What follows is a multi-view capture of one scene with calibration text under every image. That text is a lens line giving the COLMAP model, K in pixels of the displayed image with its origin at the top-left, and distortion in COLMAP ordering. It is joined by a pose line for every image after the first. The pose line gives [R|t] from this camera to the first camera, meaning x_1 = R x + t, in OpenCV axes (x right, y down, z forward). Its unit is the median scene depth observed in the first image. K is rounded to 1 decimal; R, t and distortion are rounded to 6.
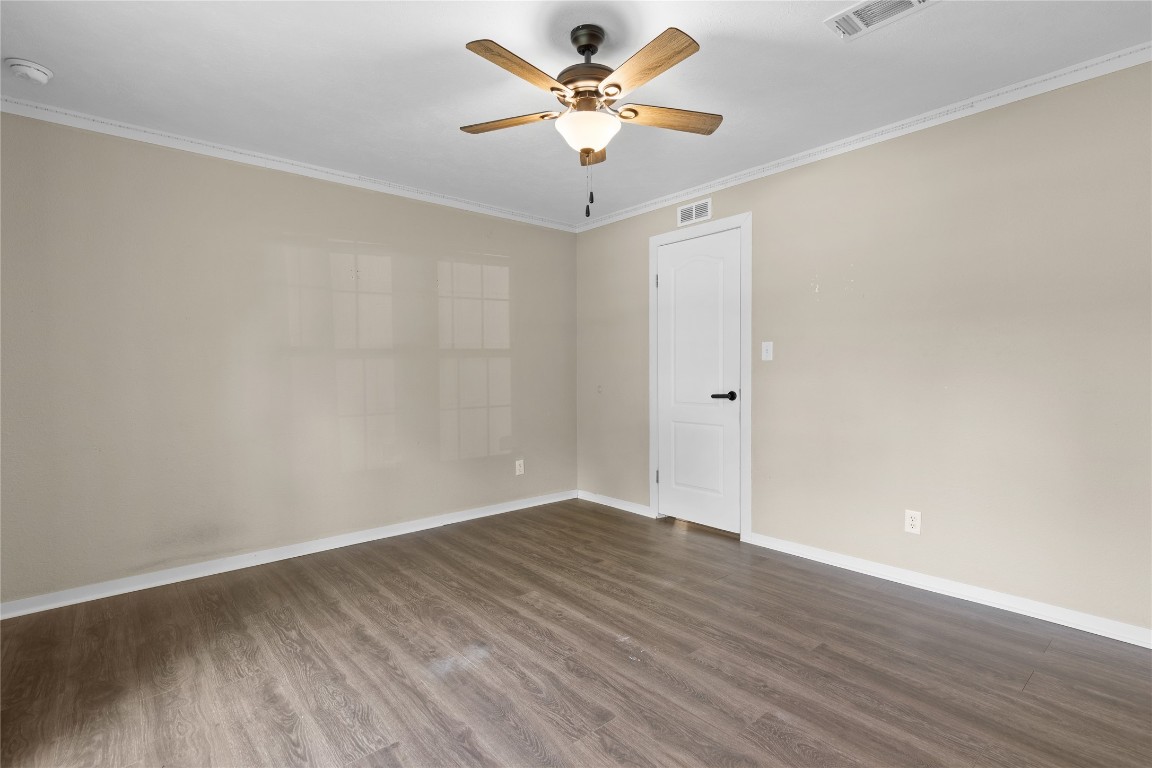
lens RADIAL K [[524.5, 0, 568.2], [0, 524.5, 382.3], [0, 0, 1]] dist [-0.000723, -0.000147]
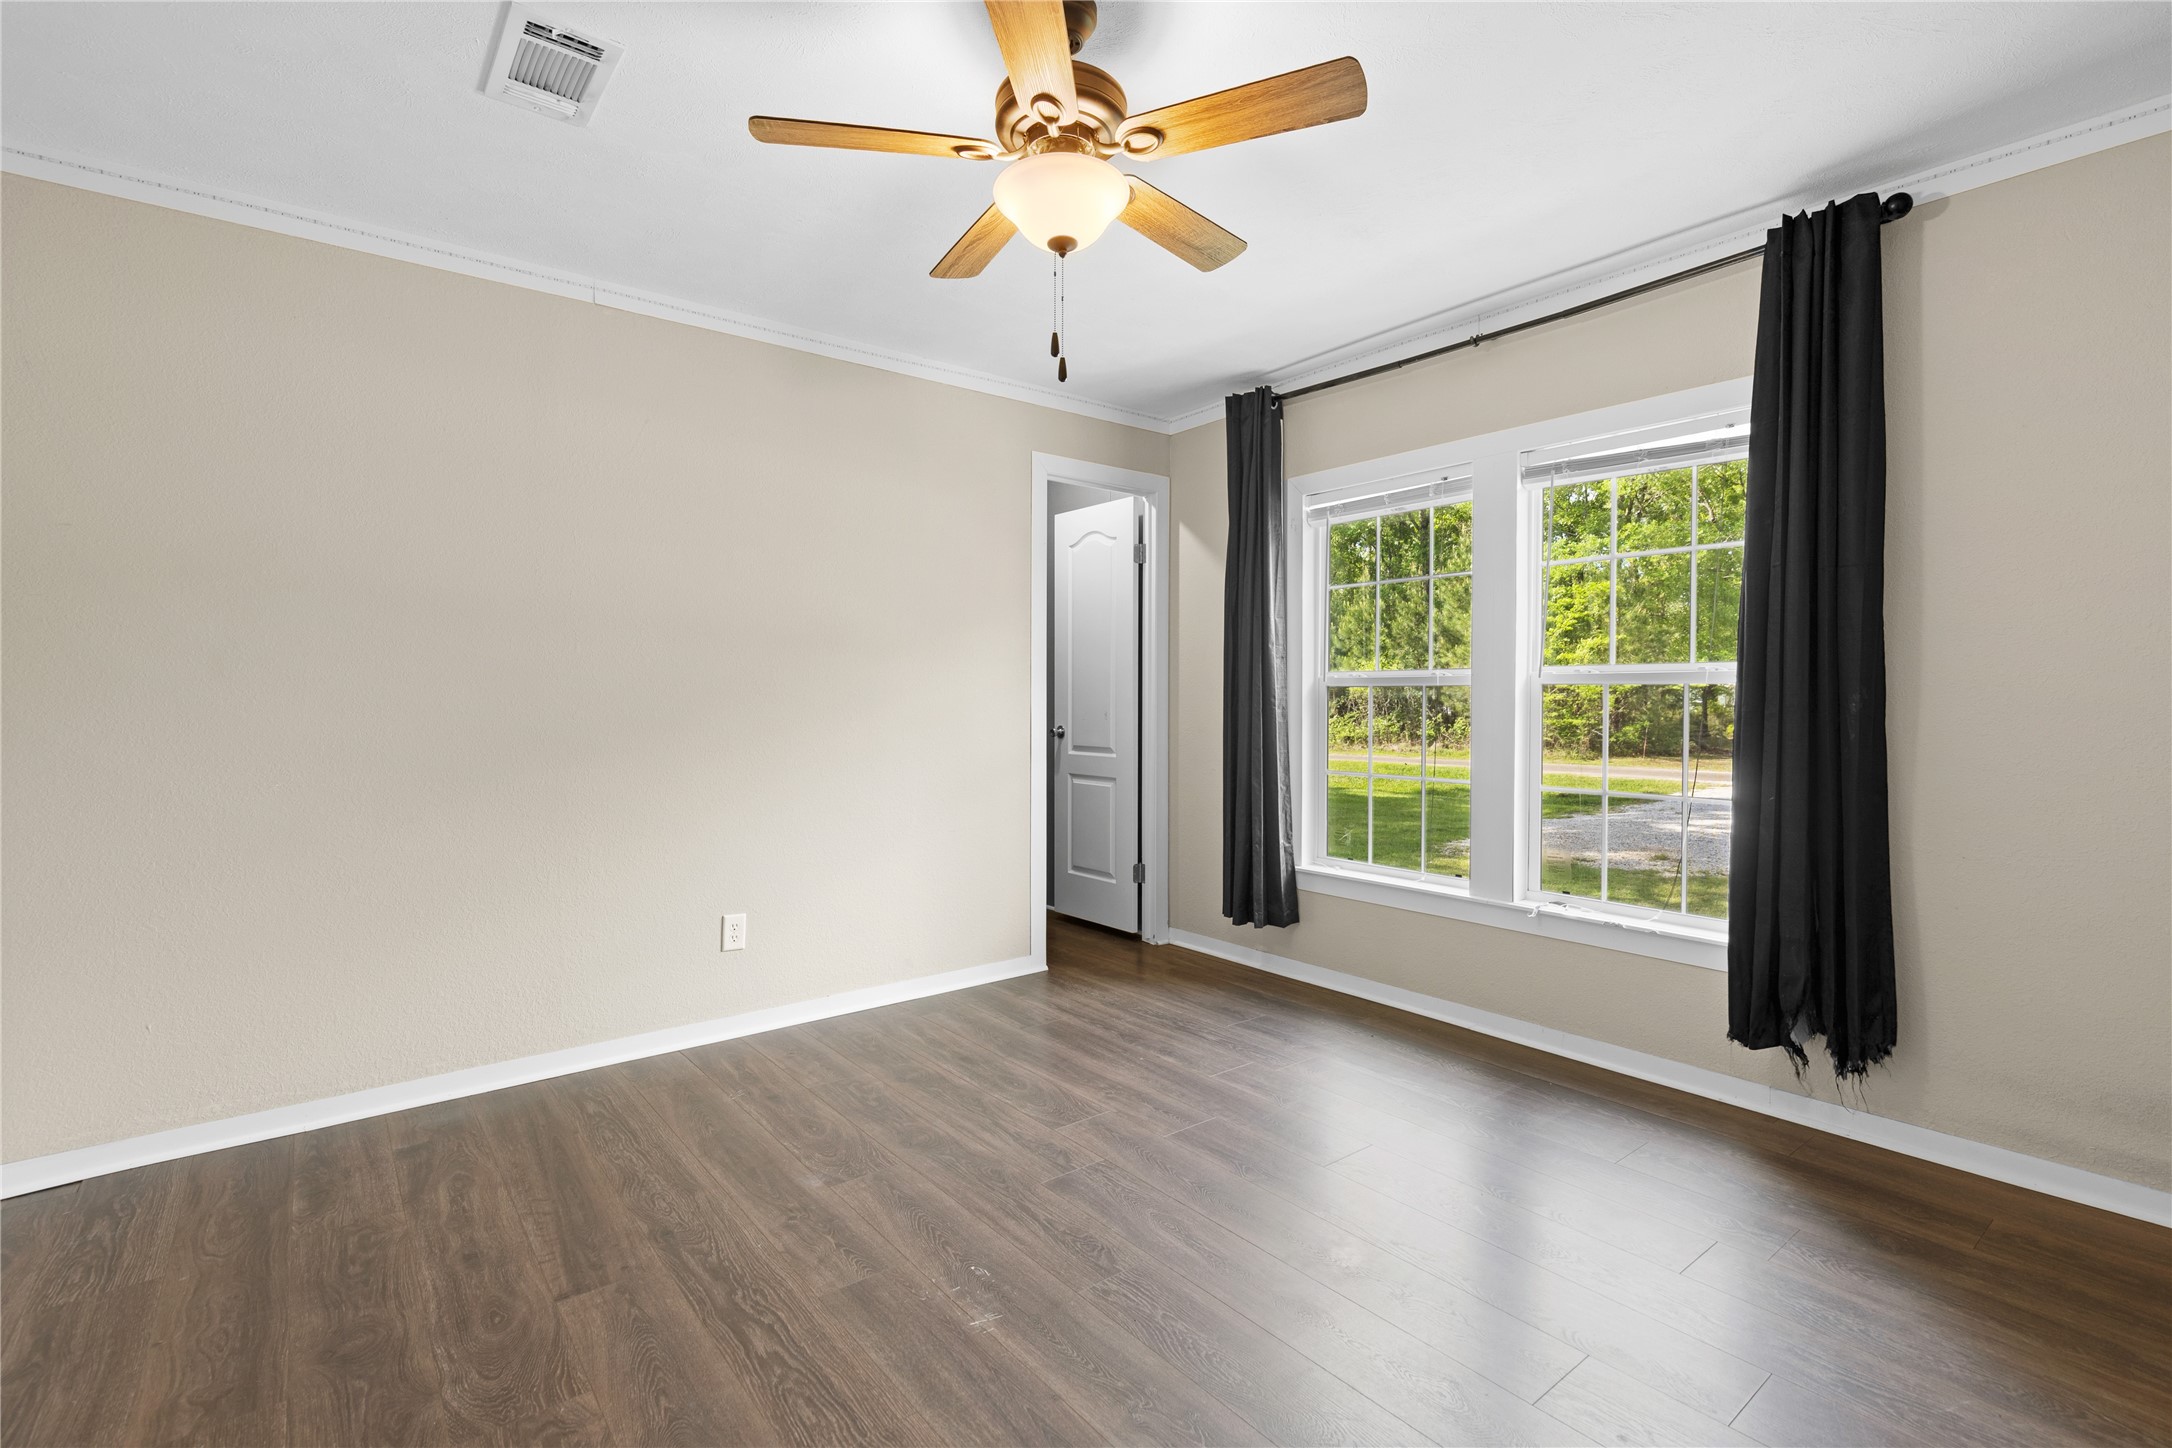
lens RADIAL K [[988.9, 0, 1071.4], [0, 988.9, 720.8], [0, 0, 1]] dist [-0.000723, -0.000147]
pose [[-0.999168, 0.007005, 0.040183, -0.005258], [0.008699, 0.999073, 0.042154, -0.051605], [-0.039850, 0.042468, -0.998303, 2.075065]]
